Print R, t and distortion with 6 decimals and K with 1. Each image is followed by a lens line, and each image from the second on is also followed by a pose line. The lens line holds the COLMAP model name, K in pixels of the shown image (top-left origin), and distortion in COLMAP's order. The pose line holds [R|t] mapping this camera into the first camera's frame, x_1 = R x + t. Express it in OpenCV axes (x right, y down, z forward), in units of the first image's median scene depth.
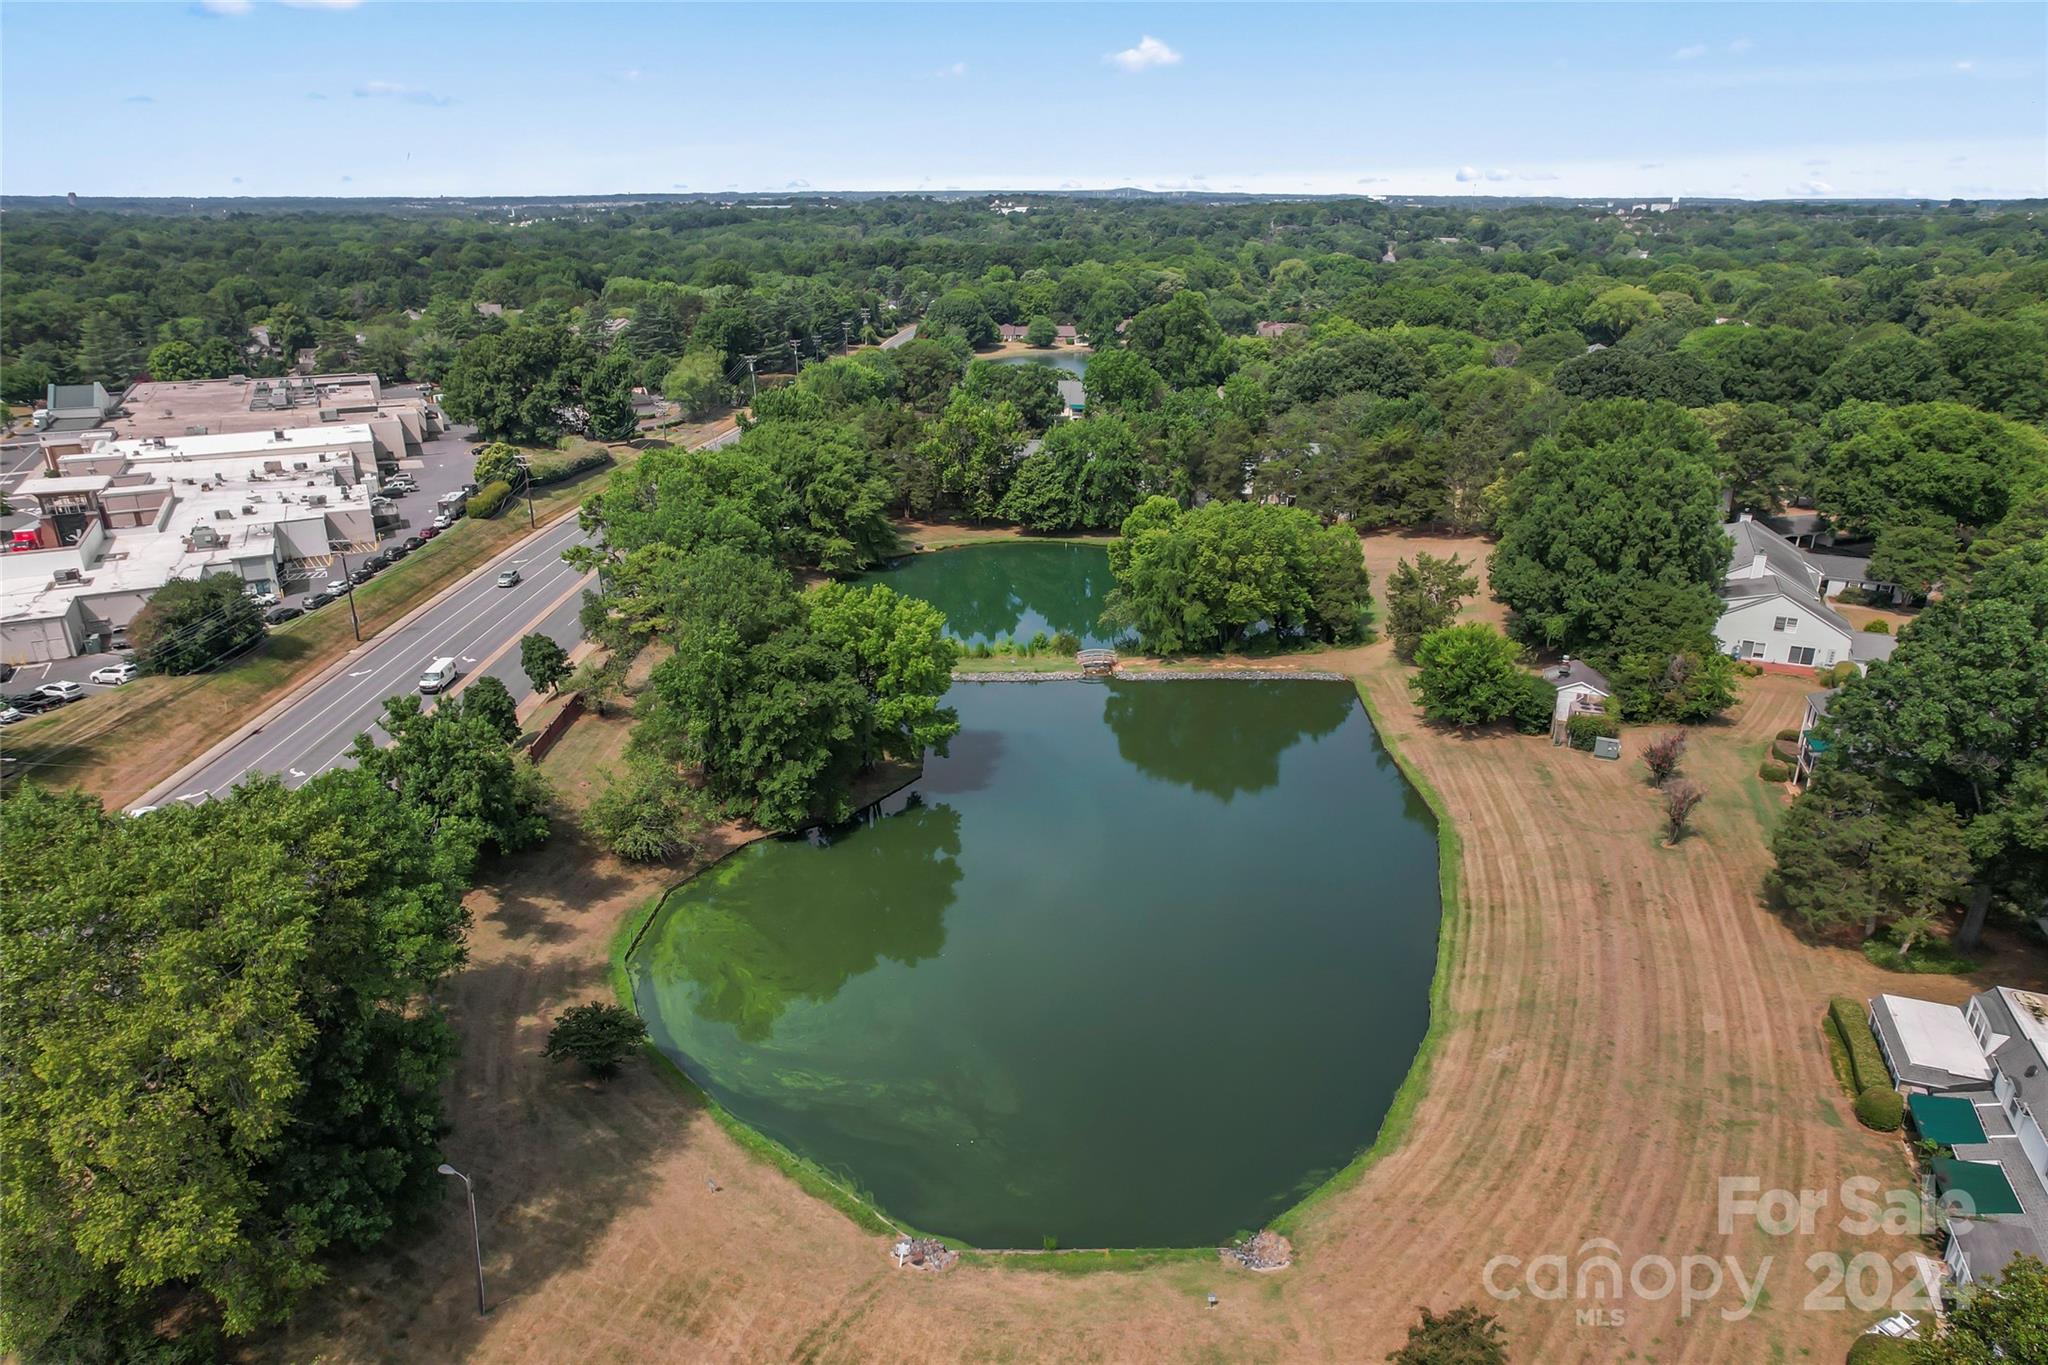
lens RADIAL K [[1357.4, 0, 1022.7], [0, 1357.4, 683.1], [0, 0, 1]] dist [-0.041569, 0.031489]
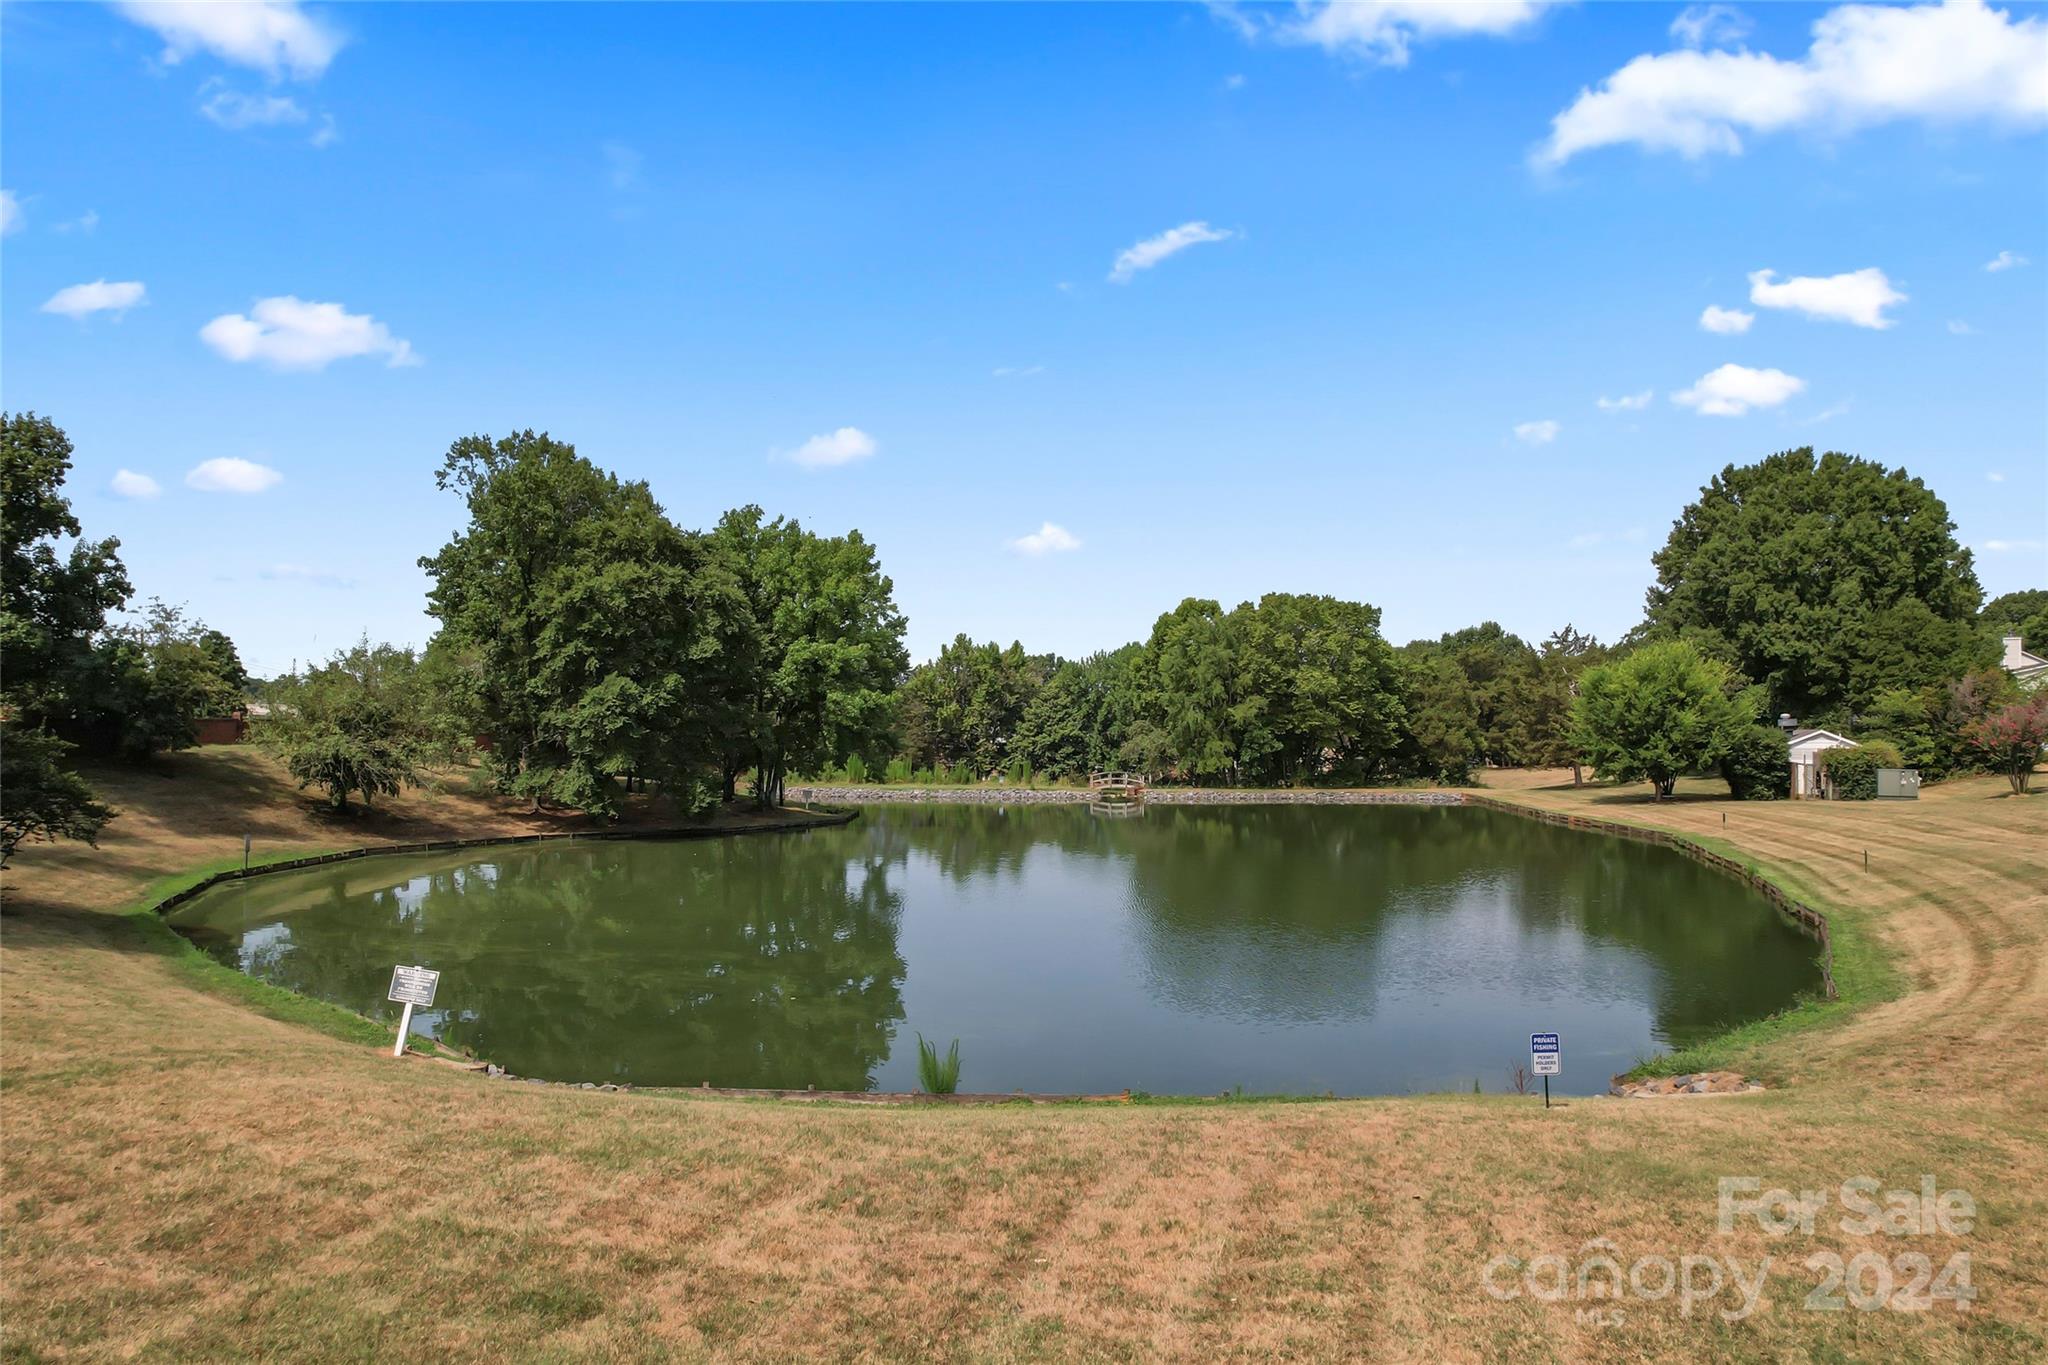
lens RADIAL K [[1357.4, 0, 1027.3], [0, 1357.4, 681.1], [0, 0, 1]] dist [-0.041569, 0.031489]
pose [[0.999784, 0.003449, -0.020488, 0.021982], [-0.010803, 0.928632, -0.370845, 0.208775], [0.017747, 0.370986, 0.928469, 0.312862]]
